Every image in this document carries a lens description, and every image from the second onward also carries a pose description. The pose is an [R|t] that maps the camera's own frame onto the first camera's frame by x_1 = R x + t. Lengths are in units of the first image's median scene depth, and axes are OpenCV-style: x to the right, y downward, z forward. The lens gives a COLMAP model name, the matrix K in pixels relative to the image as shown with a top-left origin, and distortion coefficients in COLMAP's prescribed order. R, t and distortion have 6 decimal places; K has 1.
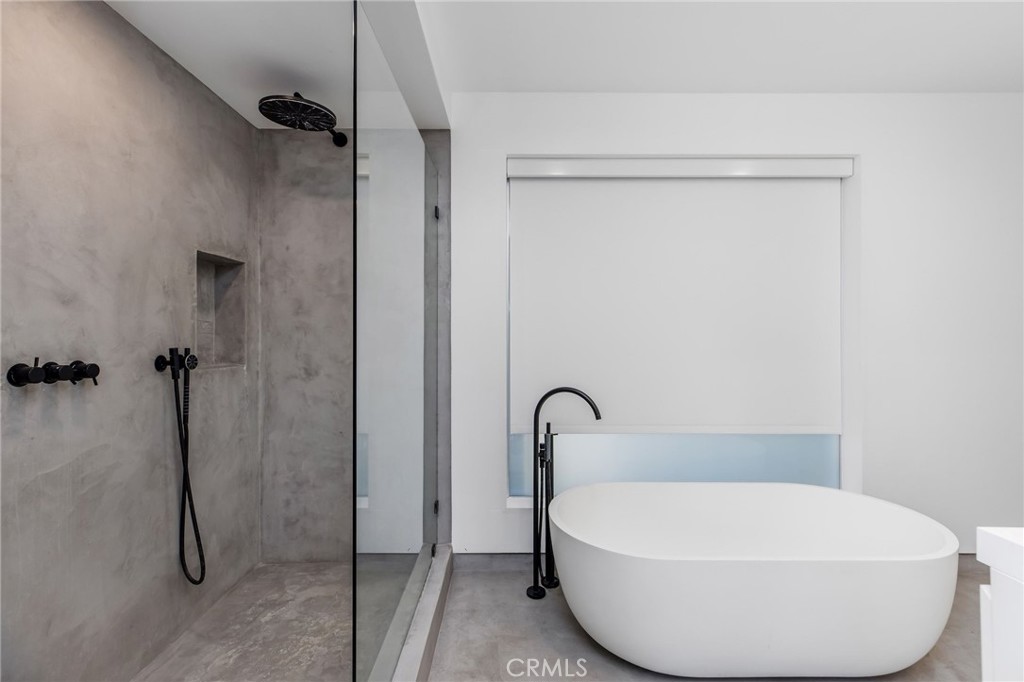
lens RADIAL K [[455.6, 0, 512.1], [0, 455.6, 329.9], [0, 0, 1]] dist [0.001119, -0.000763]
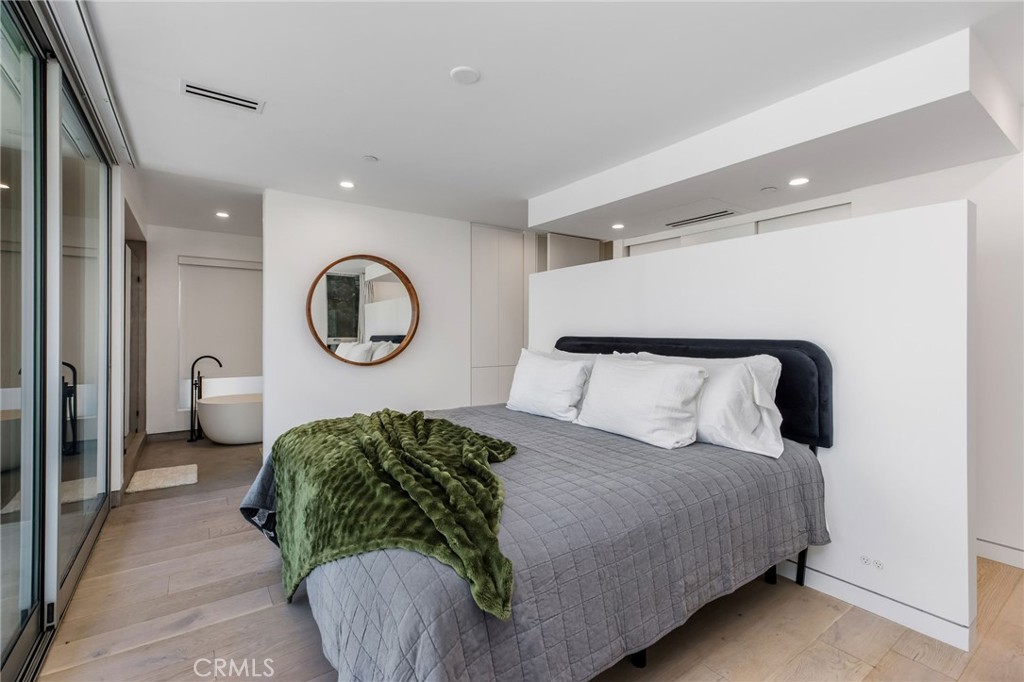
lens RADIAL K [[455.6, 0, 511.1], [0, 455.6, 336.7], [0, 0, 1]] dist [0.001119, -0.000763]
pose [[0.813026, 0.004492, 0.582211, 0.017807], [-0.009635, 0.999937, 0.005739, -0.009836], [-0.582148, -0.010276, 0.813018, -1.836390]]
